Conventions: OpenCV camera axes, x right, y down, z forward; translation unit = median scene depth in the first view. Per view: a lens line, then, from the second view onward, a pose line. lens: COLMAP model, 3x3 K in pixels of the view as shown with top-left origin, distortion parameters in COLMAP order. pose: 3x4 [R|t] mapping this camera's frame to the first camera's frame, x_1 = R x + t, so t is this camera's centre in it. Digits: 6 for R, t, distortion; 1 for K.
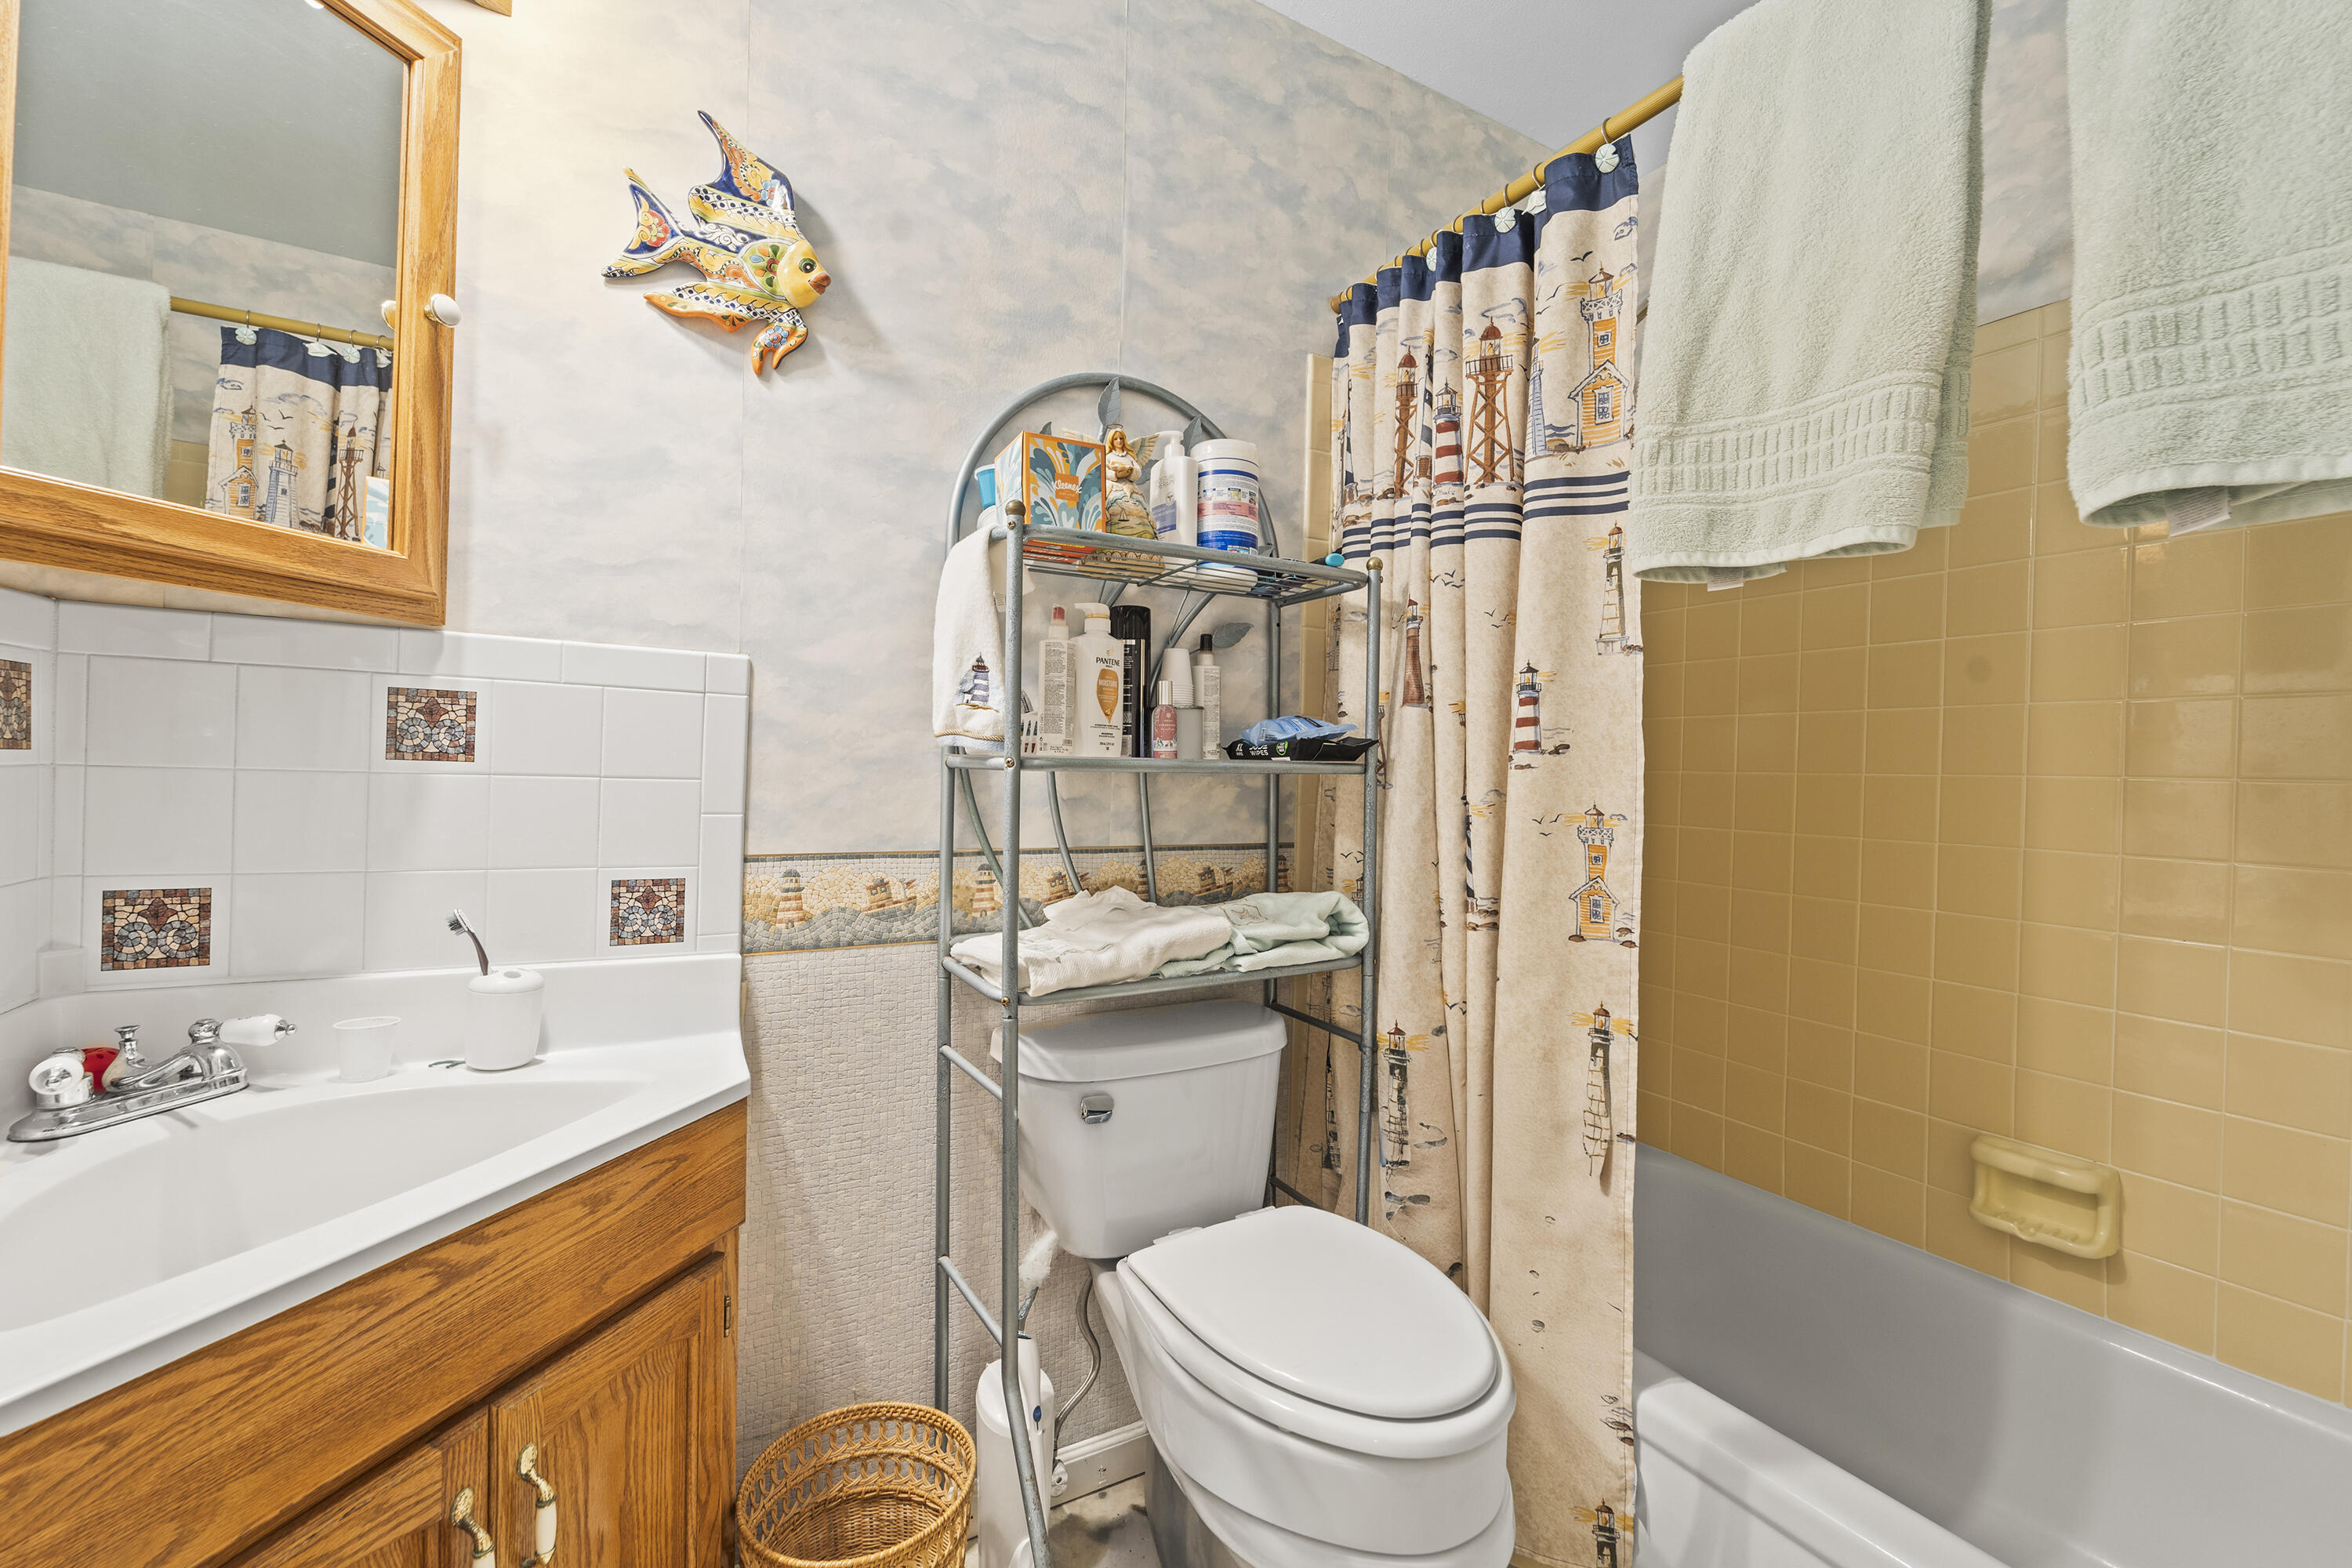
lens RADIAL K [[975.5, 0, 1181.8], [0, 975.5, 859.5], [0, 0, 1]] dist [0.000377, -0.000652]
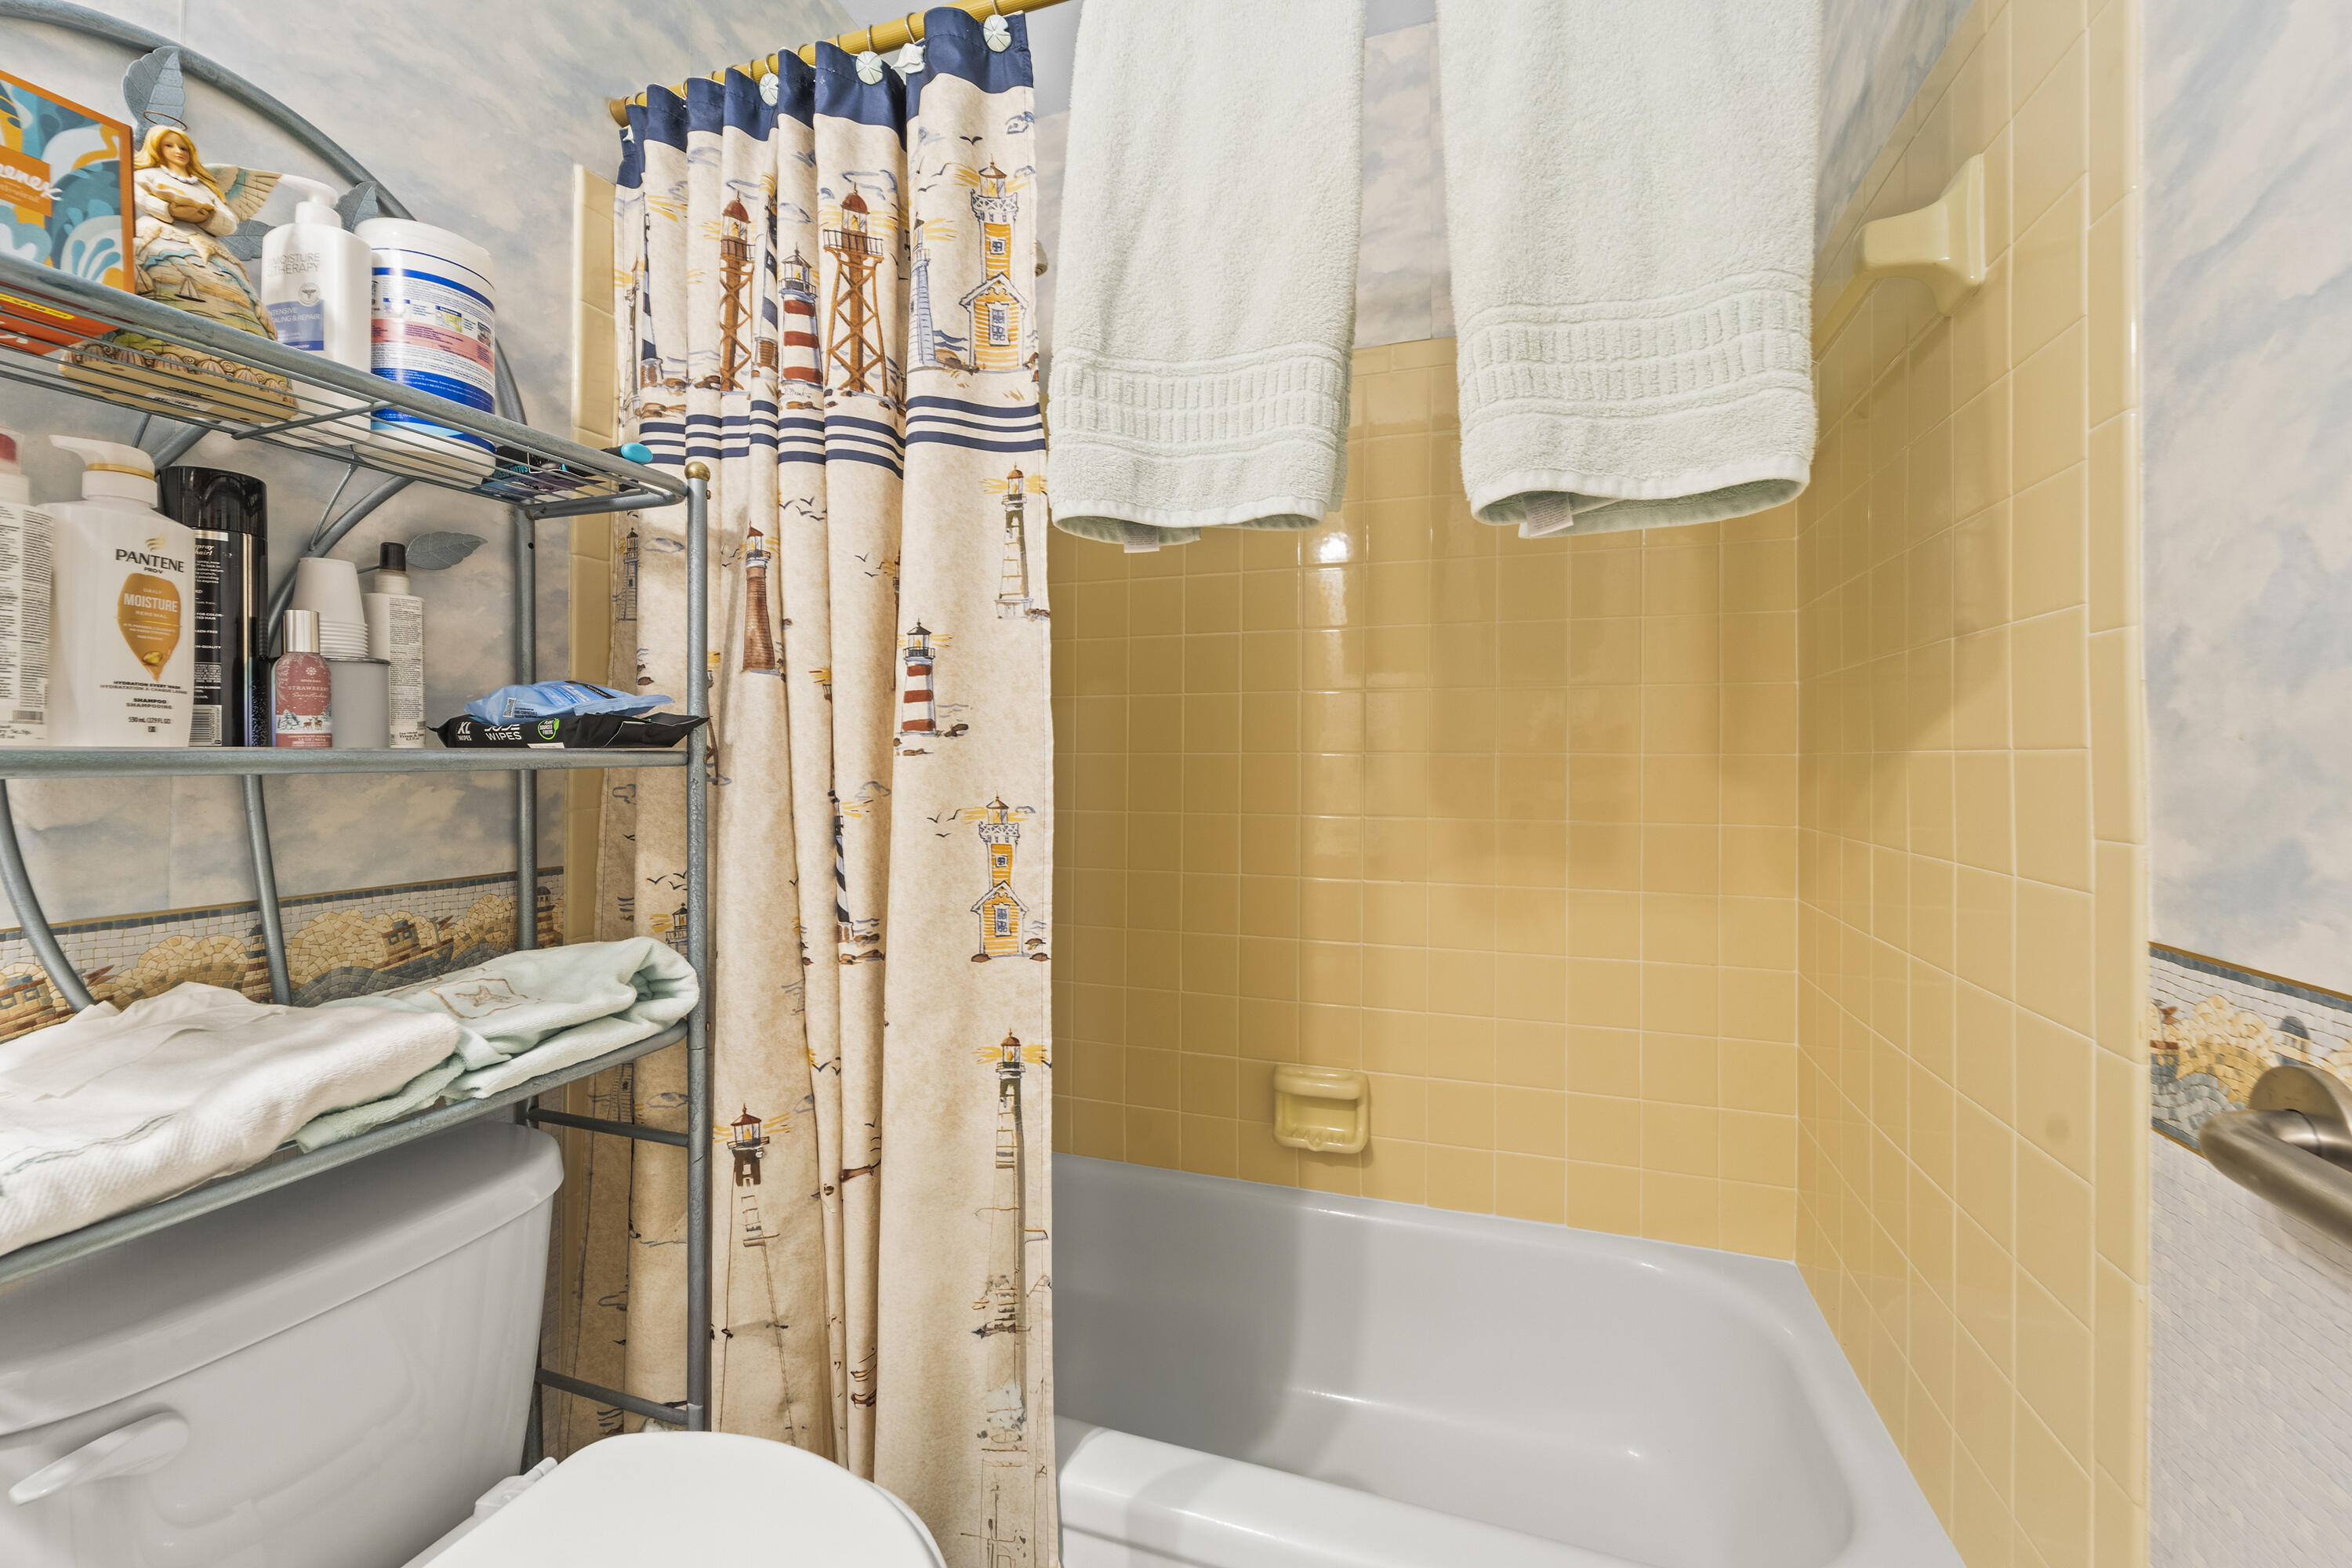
lens RADIAL K [[960.6, 0, 1175.4], [0, 960.6, 748.2], [0, 0, 1]] dist [0.003555, -0.002600]
pose [[0.757199, -0.013112, 0.653053, 0.001051], [0.074372, 0.995027, -0.066255, -0.030707], [-0.648936, 0.098737, 0.754409, 0.271601]]
